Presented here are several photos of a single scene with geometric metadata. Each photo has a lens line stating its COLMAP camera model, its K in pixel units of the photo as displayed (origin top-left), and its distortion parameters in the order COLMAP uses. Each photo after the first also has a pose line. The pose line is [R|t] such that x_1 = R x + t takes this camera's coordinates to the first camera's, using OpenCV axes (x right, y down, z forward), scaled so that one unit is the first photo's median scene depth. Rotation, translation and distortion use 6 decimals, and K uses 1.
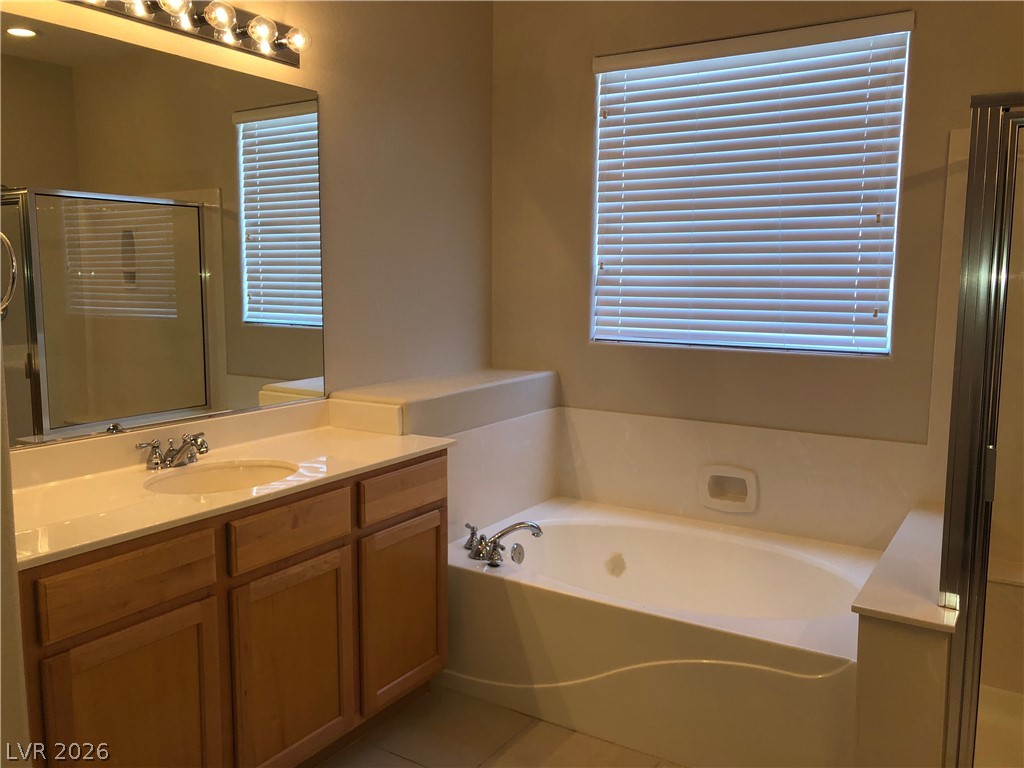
lens RADIAL K [[853.6, 0, 514.7], [0, 853.6, 373.0], [0, 0, 1]] dist [0.078690, -0.086328]
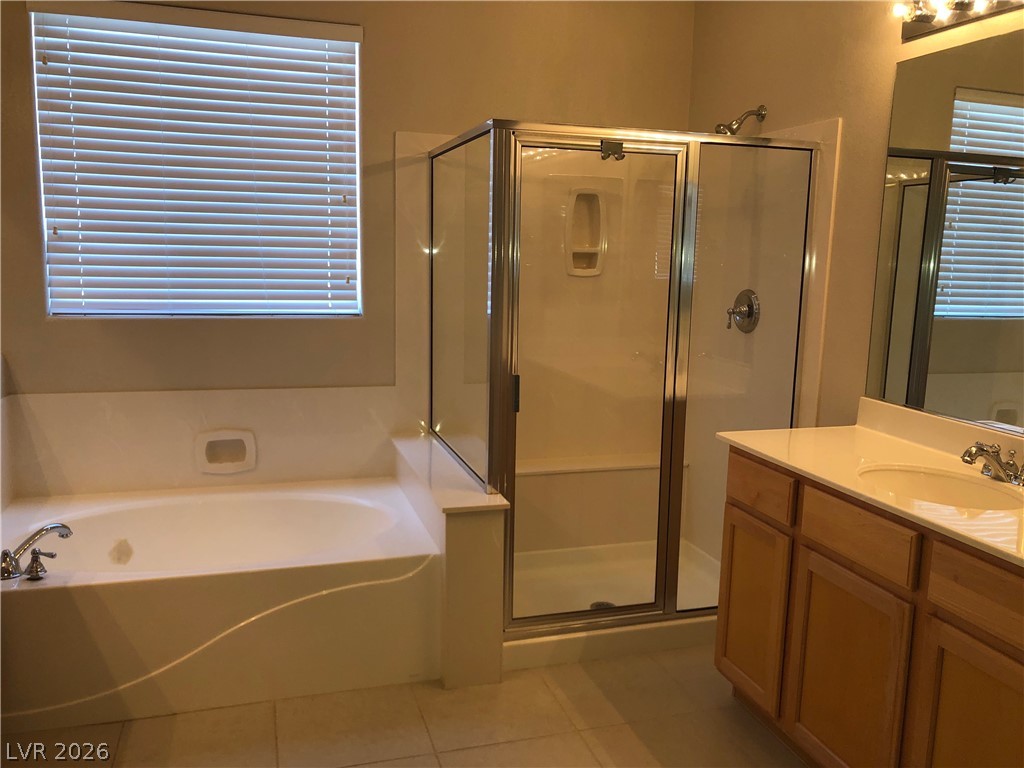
lens RADIAL K [[853.6, 0, 514.7], [0, 853.6, 373.0], [0, 0, 1]] dist [0.078690, -0.086328]
pose [[0.660978, -0.099318, 0.743803, -0.312844], [0.070799, 0.995035, 0.069949, -0.008463], [-0.747058, 0.006425, 0.664728, 0.050607]]
